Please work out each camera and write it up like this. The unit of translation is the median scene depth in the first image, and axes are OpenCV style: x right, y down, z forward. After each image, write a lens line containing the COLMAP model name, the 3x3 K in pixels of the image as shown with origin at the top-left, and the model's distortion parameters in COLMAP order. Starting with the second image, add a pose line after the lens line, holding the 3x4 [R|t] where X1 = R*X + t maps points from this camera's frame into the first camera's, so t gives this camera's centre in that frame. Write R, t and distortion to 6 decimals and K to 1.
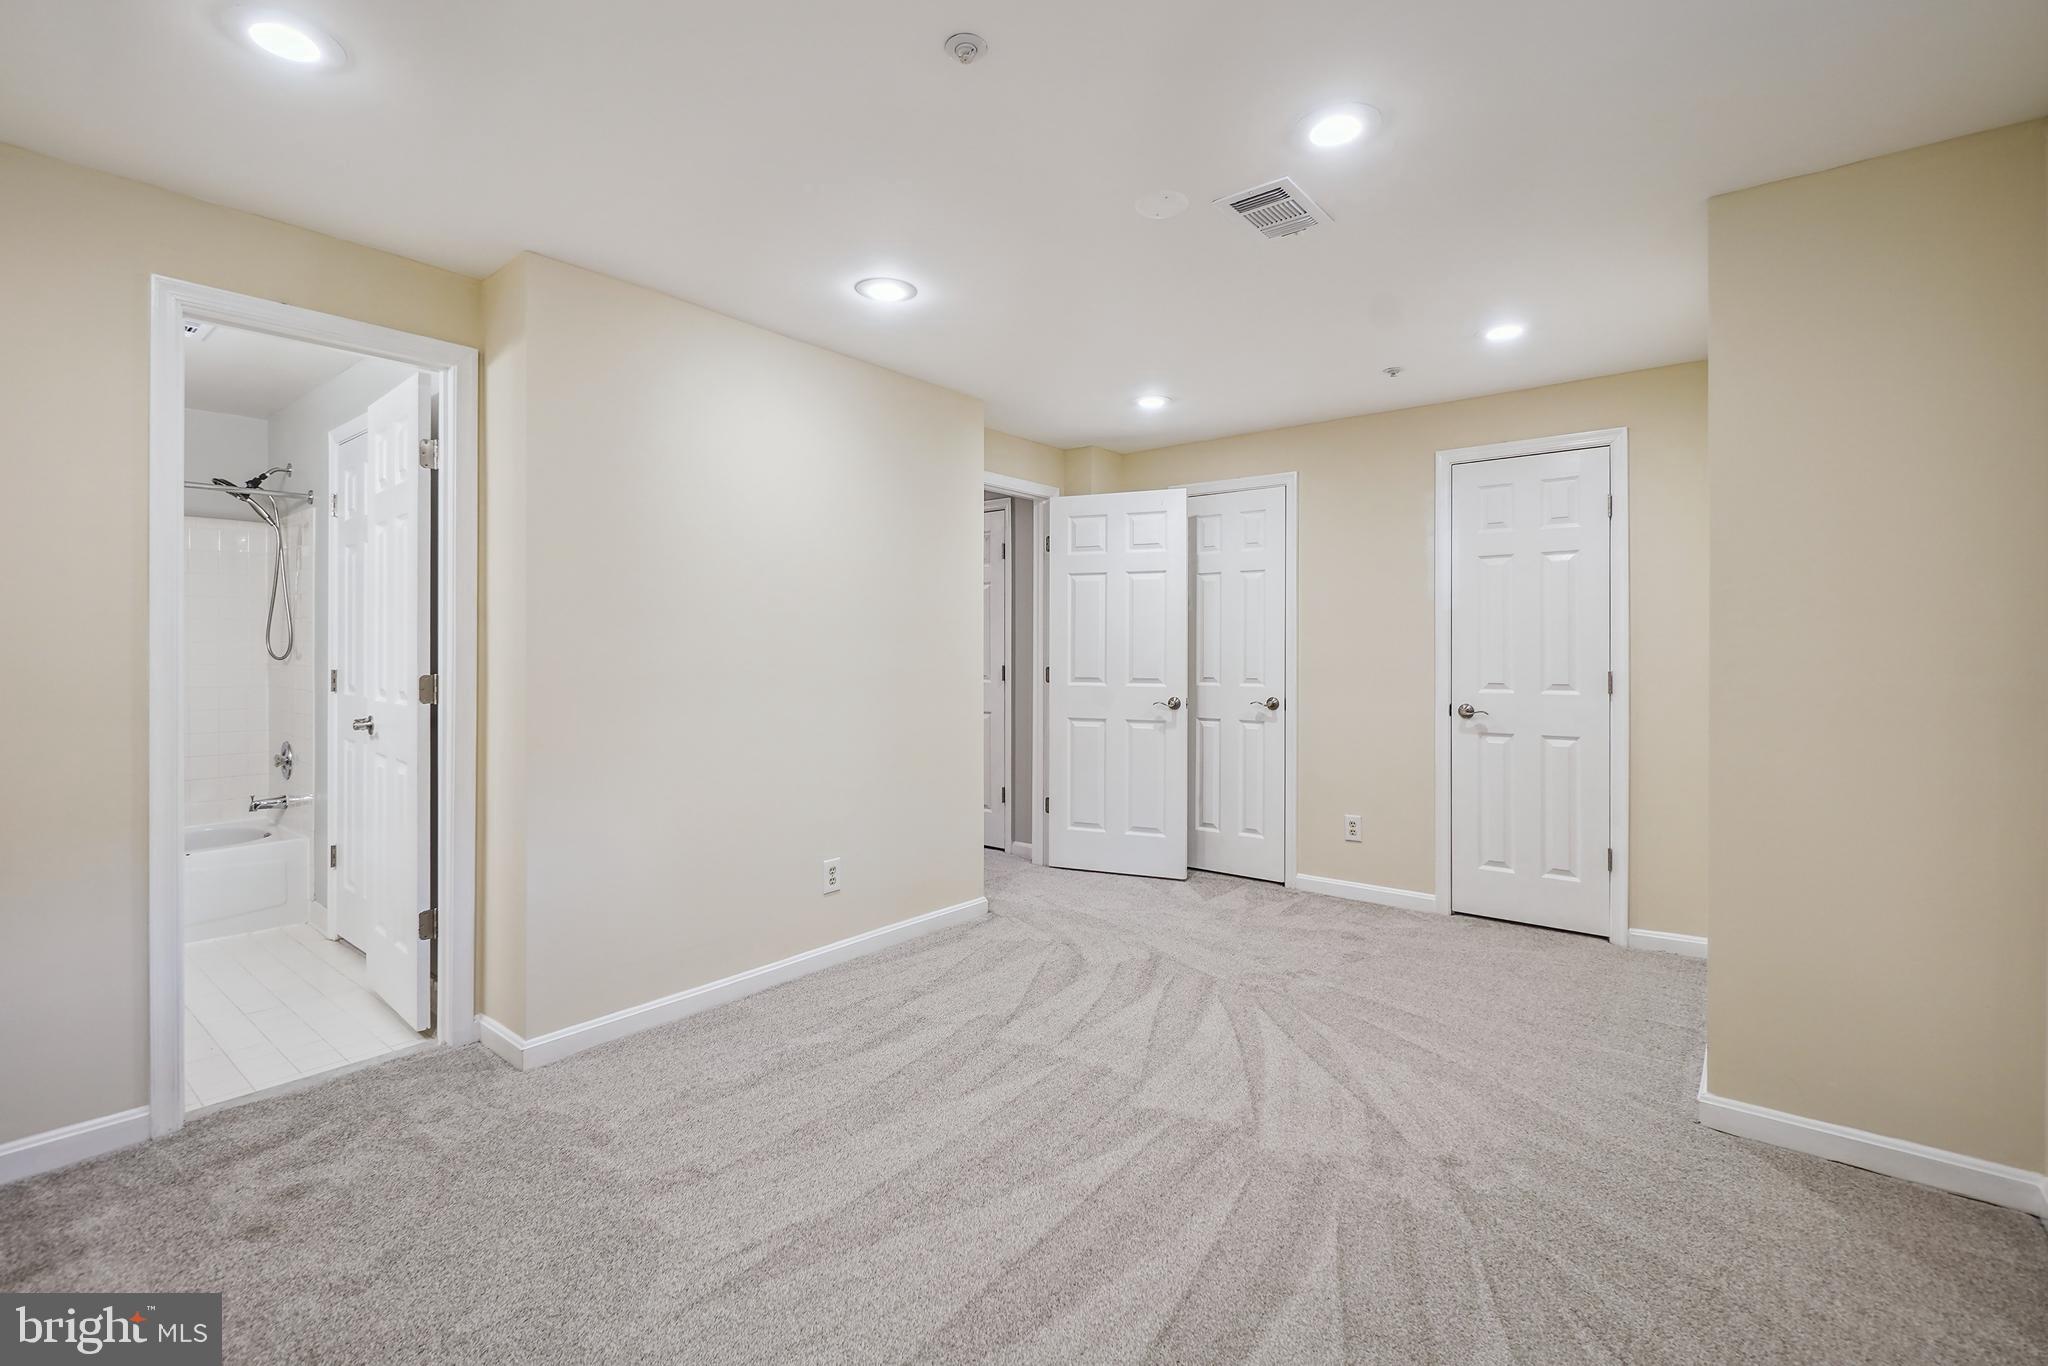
lens RADIAL K [[929.3, 0, 1050.0], [0, 929.3, 653.4], [0, 0, 1]] dist [0.000576, -0.001484]
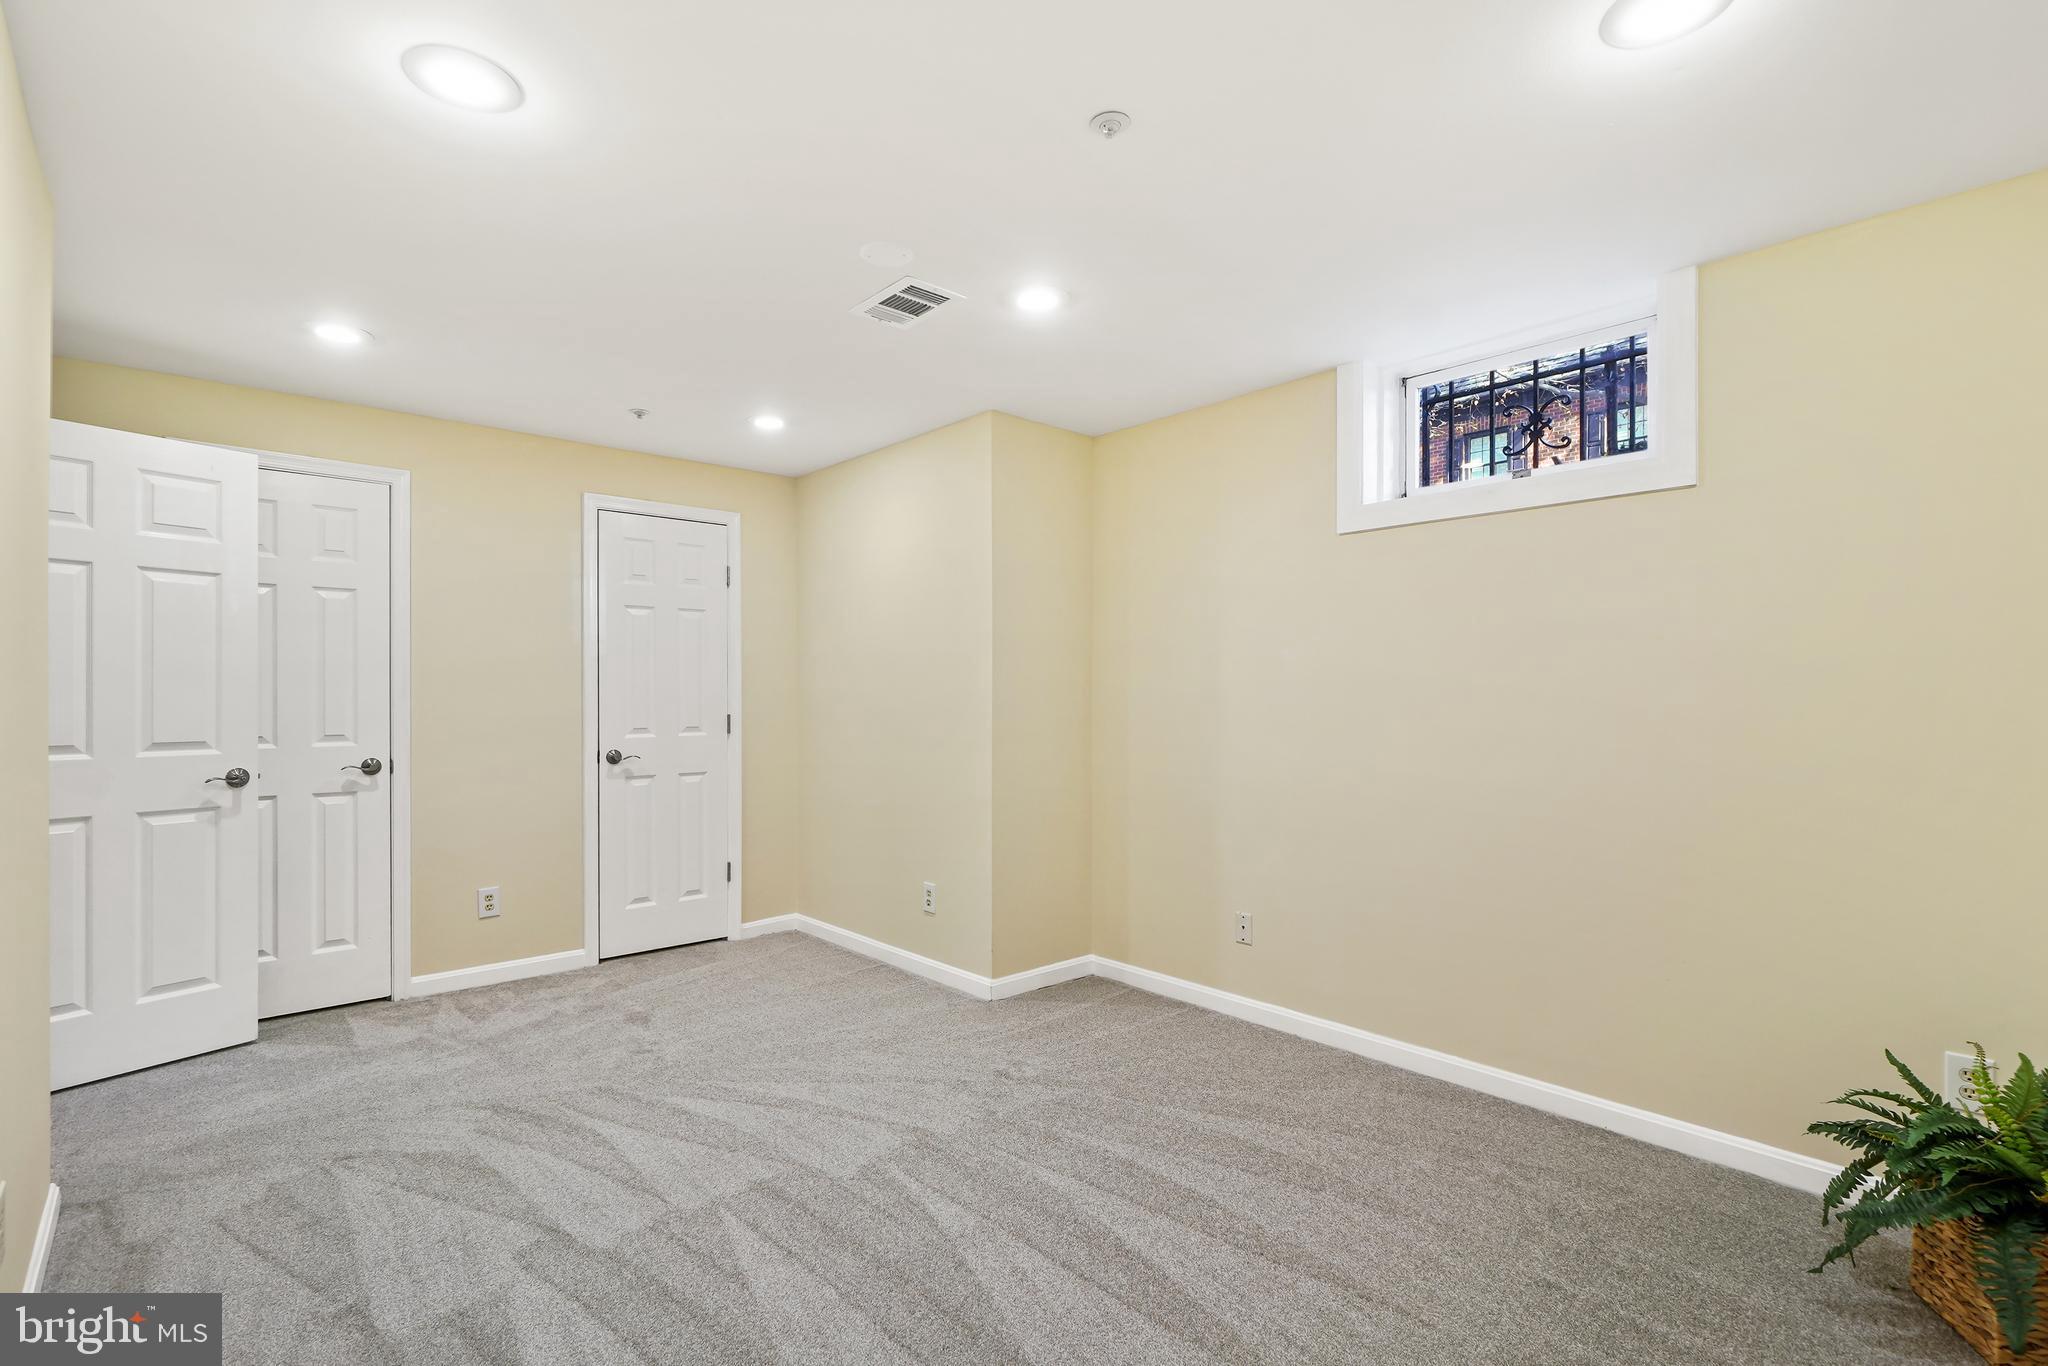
lens RADIAL K [[929.3, 0, 1037.1], [0, 929.3, 688.5], [0, 0, 1]] dist [0.000576, -0.001484]
pose [[0.171883, 0.008234, 0.985083, -0.498485], [0.003908, 0.999951, -0.009041, -0.001373], [-0.985110, 0.005403, 0.171843, 0.396500]]
